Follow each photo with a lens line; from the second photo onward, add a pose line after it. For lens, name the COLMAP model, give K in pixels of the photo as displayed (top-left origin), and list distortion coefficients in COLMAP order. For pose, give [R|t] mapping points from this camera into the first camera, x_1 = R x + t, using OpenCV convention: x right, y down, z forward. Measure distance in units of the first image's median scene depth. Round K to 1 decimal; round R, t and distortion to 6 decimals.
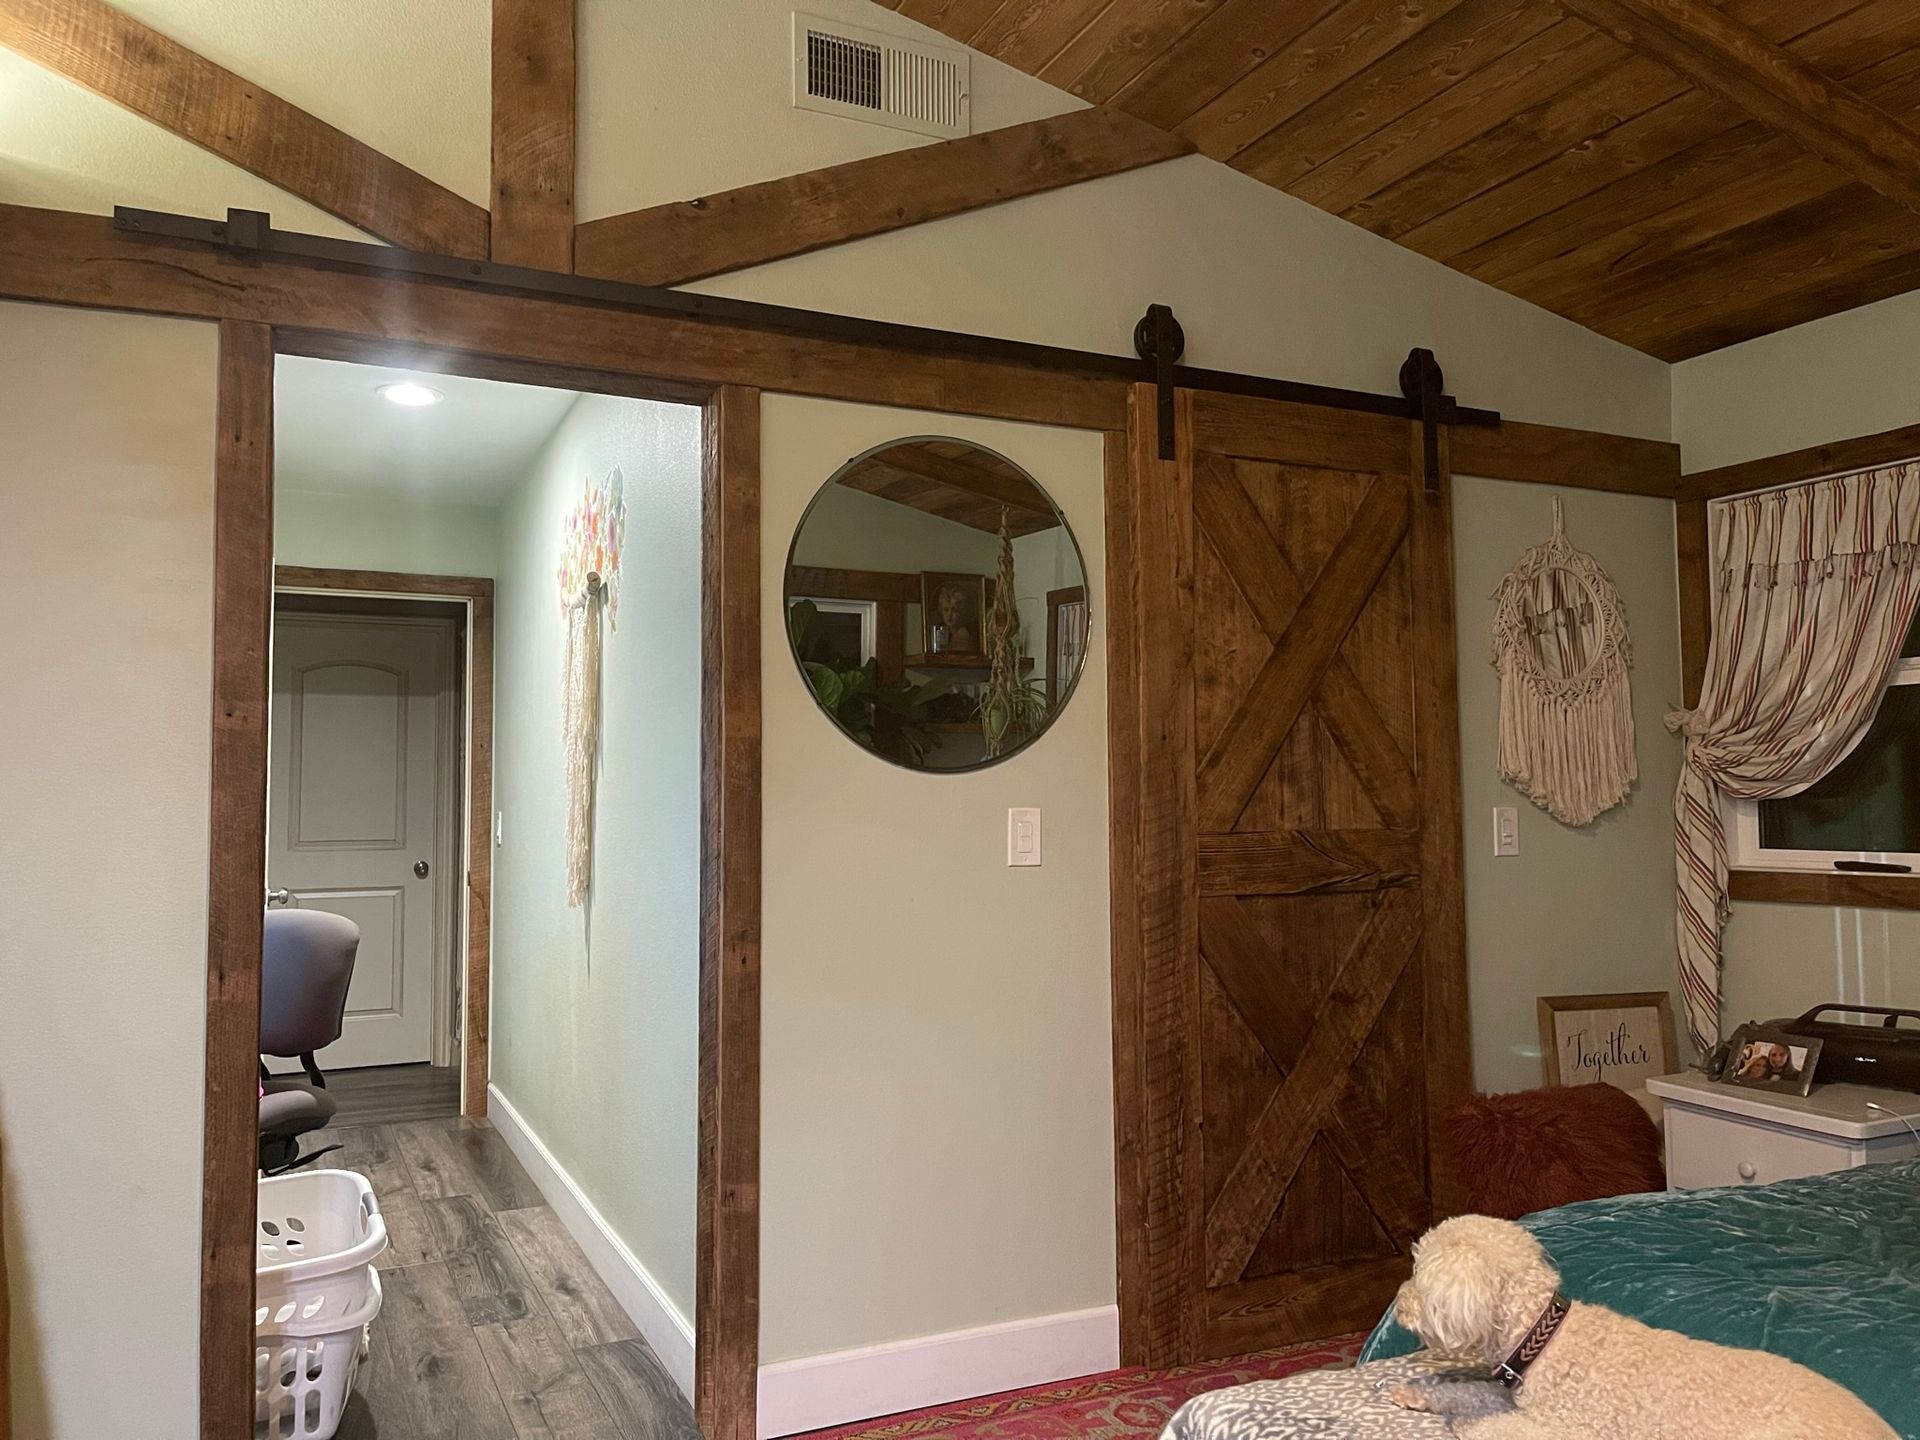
lens RADIAL K [[1445.7, 0, 955.1], [0, 1445.7, 723.5], [0, 0, 1]] dist [0.035537, -0.036230]
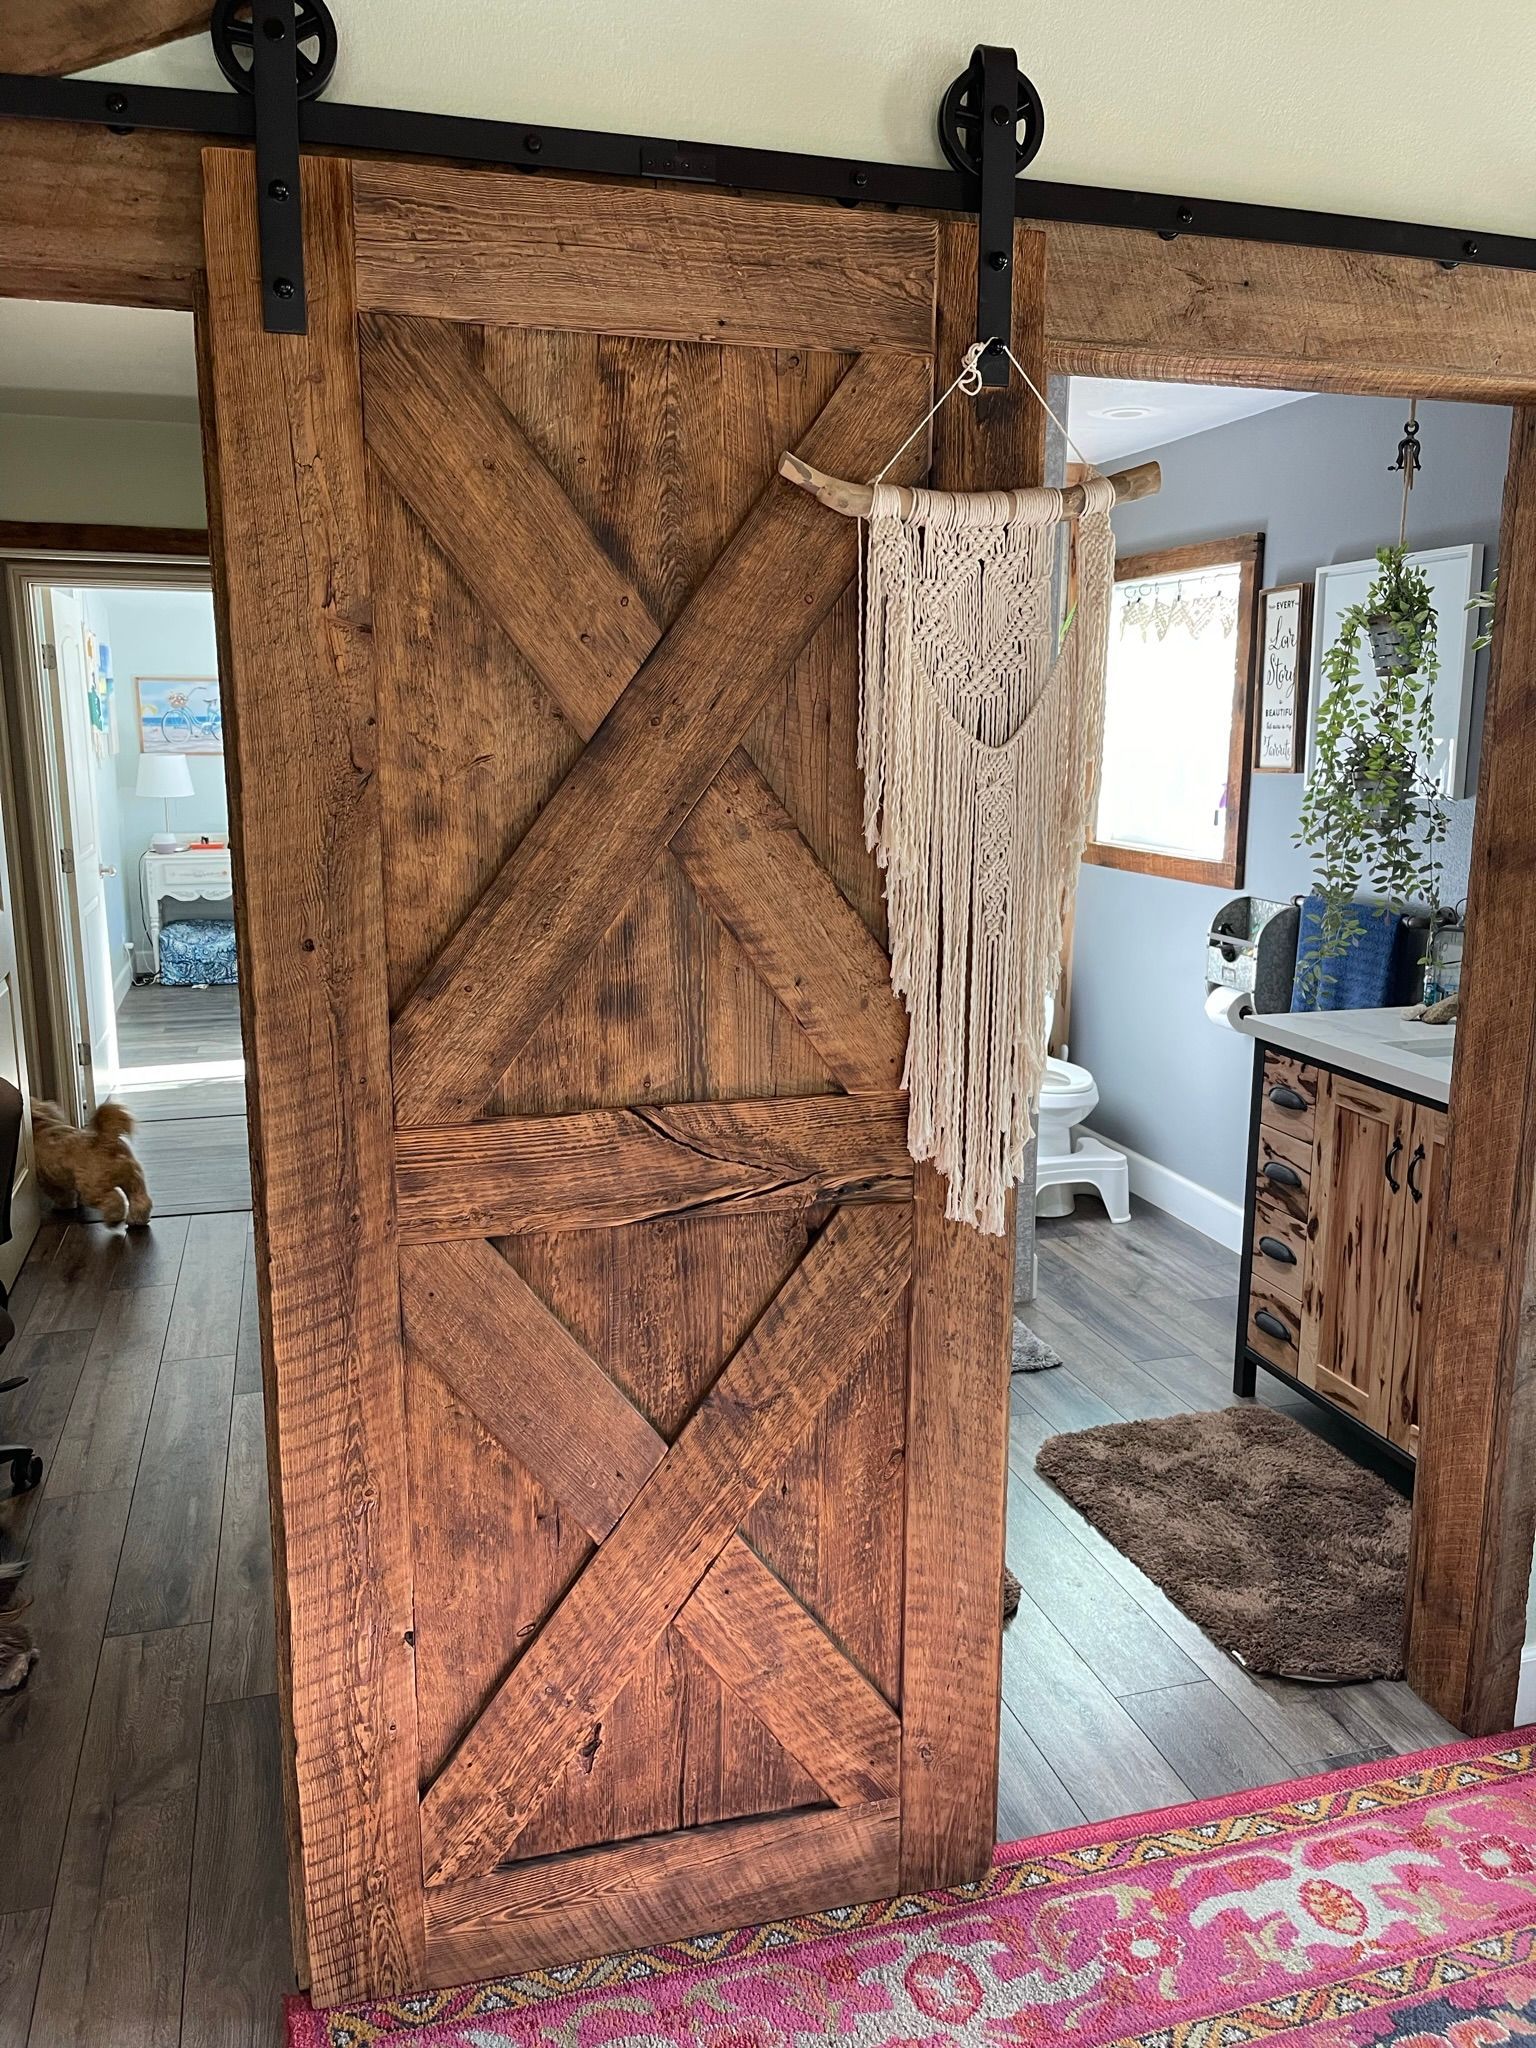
lens RADIAL K [[1469.9, 0, 768.0], [0, 1469.9, 1024.0], [0, 0, 1]] dist [0.037476, -0.035412]
pose [[0.985227, 0.041841, -0.166061, 0.380509], [0.001202, 0.967980, 0.251023, -0.089803], [0.171247, -0.247515, 0.953630, 0.529945]]
